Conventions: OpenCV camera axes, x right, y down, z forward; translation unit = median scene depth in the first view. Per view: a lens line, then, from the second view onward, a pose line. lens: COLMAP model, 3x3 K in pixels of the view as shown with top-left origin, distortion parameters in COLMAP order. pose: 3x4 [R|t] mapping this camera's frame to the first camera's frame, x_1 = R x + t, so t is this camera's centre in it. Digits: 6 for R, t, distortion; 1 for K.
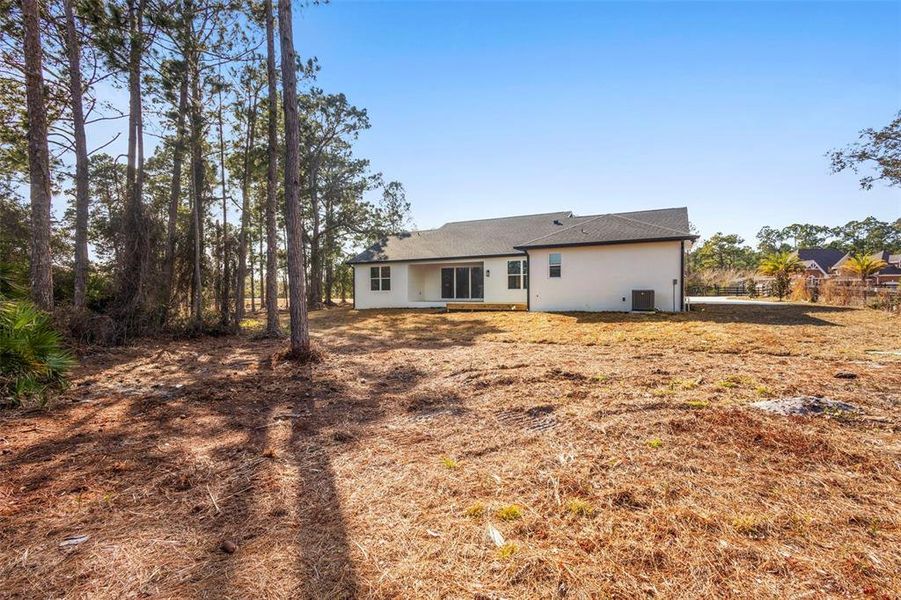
lens RADIAL K [[415.0, 0, 450.5], [0, 415.0, 300.0], [0, 0, 1]] dist [0.010476, 0.000471]
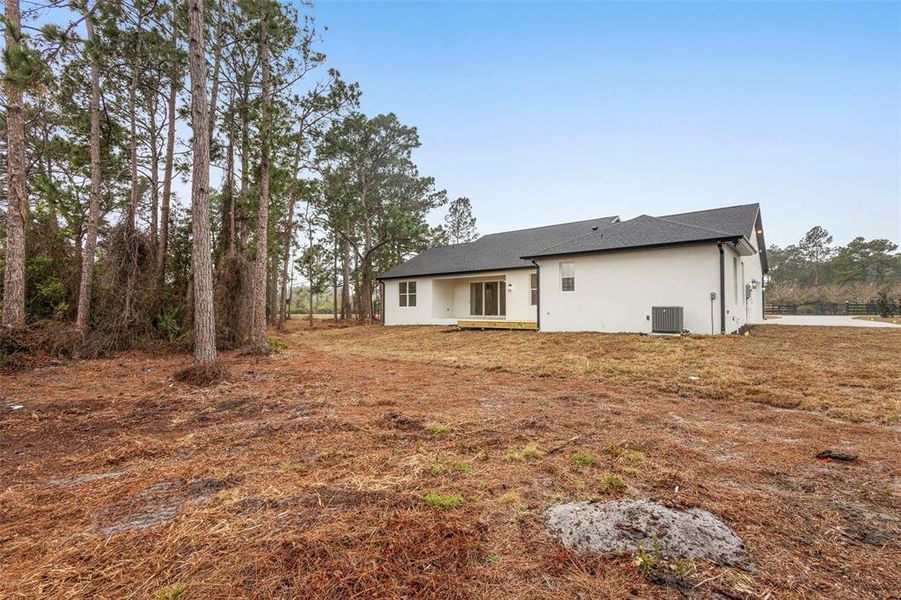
lens RADIAL K [[413.8, 0, 447.6], [0, 413.8, 297.1], [0, 0, 1]] dist [0.002937, -0.000055]
pose [[0.974395, -0.003452, -0.224818, 0.131710], [-0.006932, 0.998946, -0.045382, -0.001709], [0.224738, 0.045779, 0.973343, 0.075752]]
